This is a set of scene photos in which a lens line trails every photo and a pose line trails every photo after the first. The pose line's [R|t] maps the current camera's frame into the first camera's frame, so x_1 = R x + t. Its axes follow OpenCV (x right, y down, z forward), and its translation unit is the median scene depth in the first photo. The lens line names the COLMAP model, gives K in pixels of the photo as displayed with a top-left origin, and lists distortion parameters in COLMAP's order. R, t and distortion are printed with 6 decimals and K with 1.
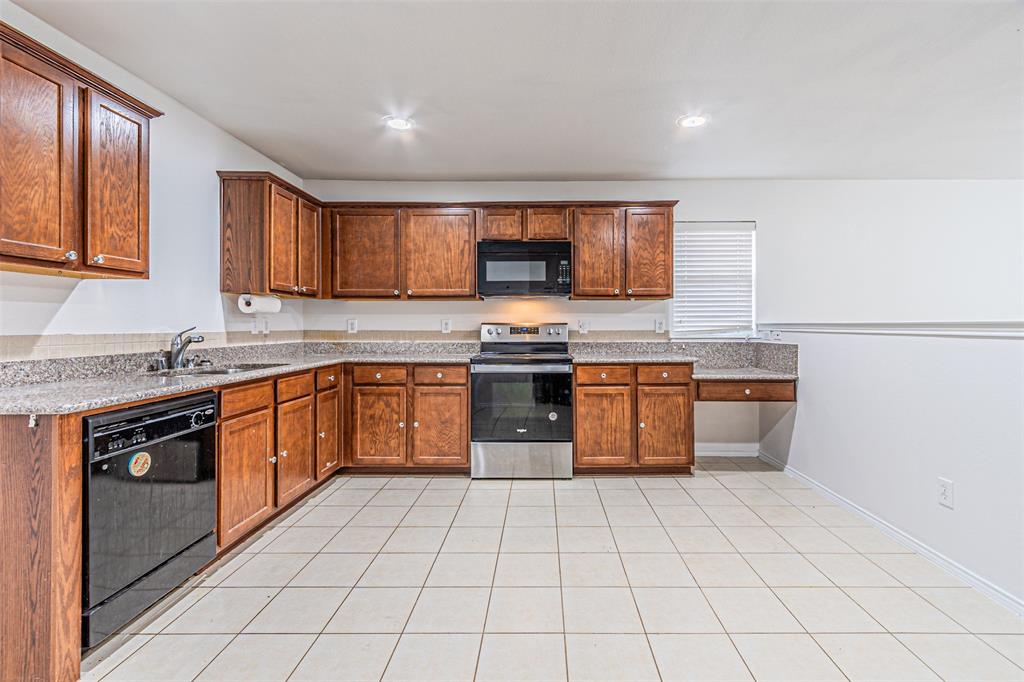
lens RADIAL K [[438.8, 0, 570.5], [0, 438.8, 325.5], [0, 0, 1]] dist [0.006587, -0.001315]
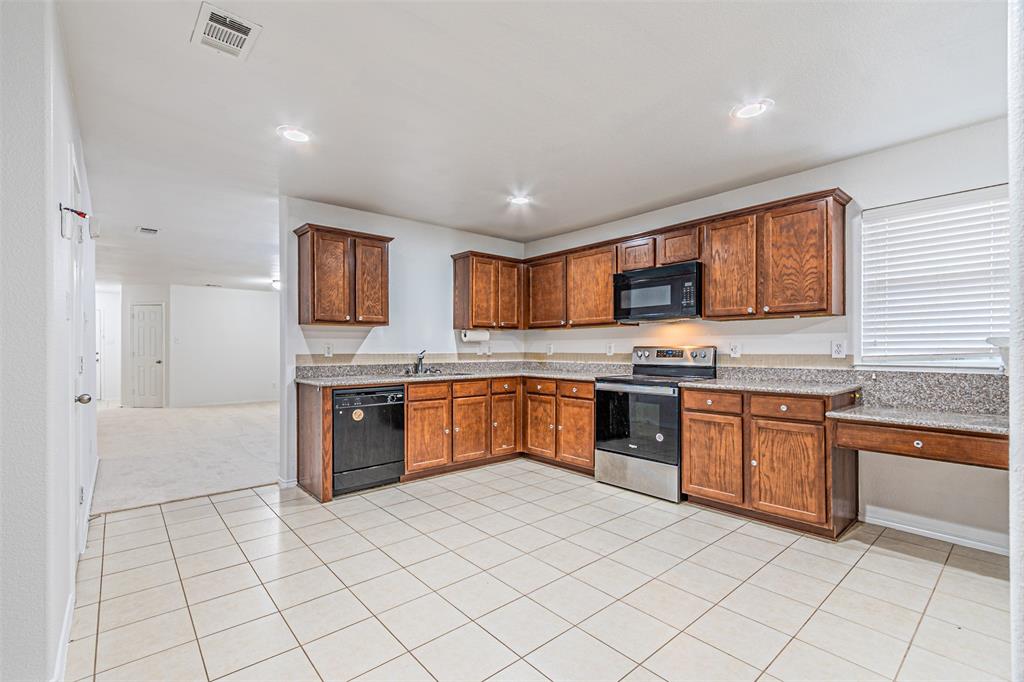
lens RADIAL K [[438.8, 0, 517.4], [0, 438.8, 350.0], [0, 0, 1]] dist [0.006587, -0.001315]
pose [[0.674039, 0.000266, -0.738696, 0.488217], [0.002344, 0.999994, 0.002500, -0.000439], [0.738692, -0.003417, 0.674034, 0.065485]]
